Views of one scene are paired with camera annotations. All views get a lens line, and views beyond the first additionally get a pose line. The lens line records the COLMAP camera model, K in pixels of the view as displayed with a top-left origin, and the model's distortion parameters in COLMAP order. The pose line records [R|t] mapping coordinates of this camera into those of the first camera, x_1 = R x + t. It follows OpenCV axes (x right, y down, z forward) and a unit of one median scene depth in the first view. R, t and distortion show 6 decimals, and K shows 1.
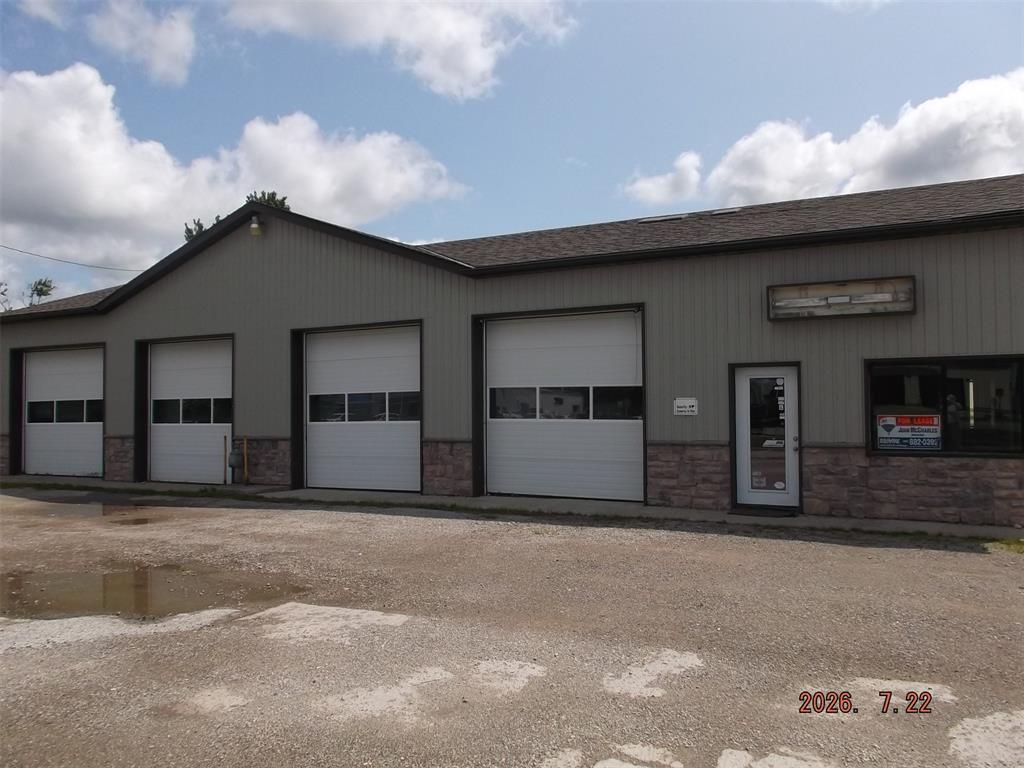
lens RADIAL K [[826.8, 0, 514.9], [0, 826.8, 382.7], [0, 0, 1]] dist [-0.006461, -0.004353]
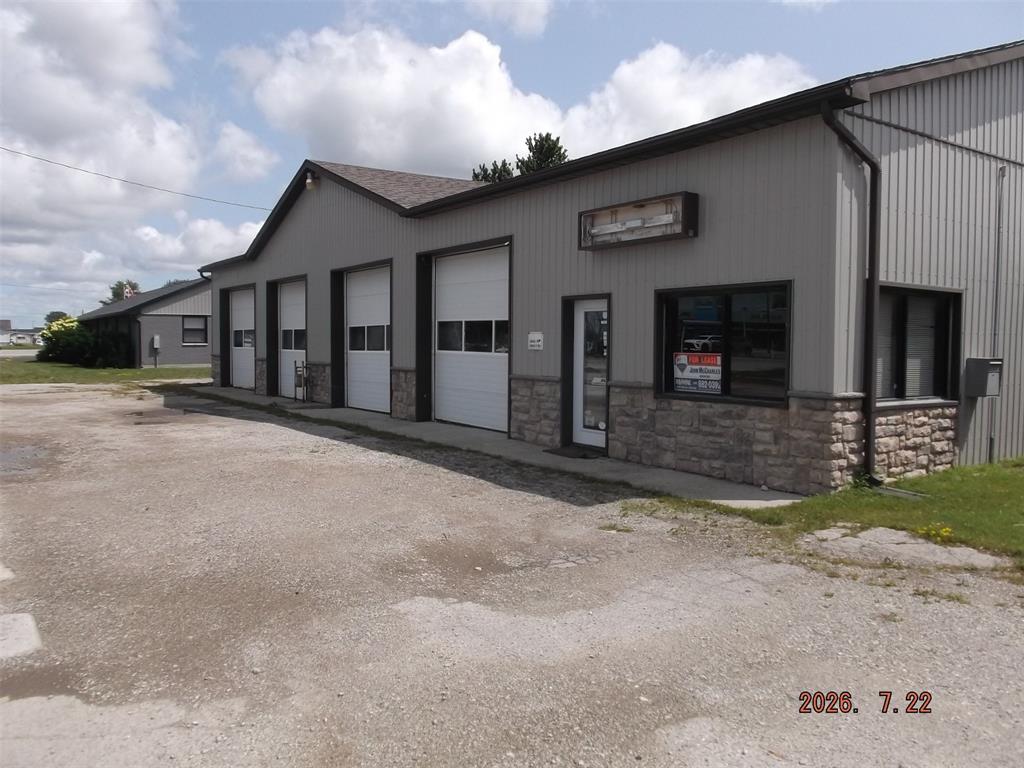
lens RADIAL K [[826.8, 0, 517.2], [0, 826.8, 380.6], [0, 0, 1]] dist [-0.006461, -0.004353]
pose [[0.881299, 0.035440, -0.471228, 0.688555], [0.001302, 0.996998, 0.077418, 0.000157], [0.472557, -0.068842, 0.878607, 0.133409]]
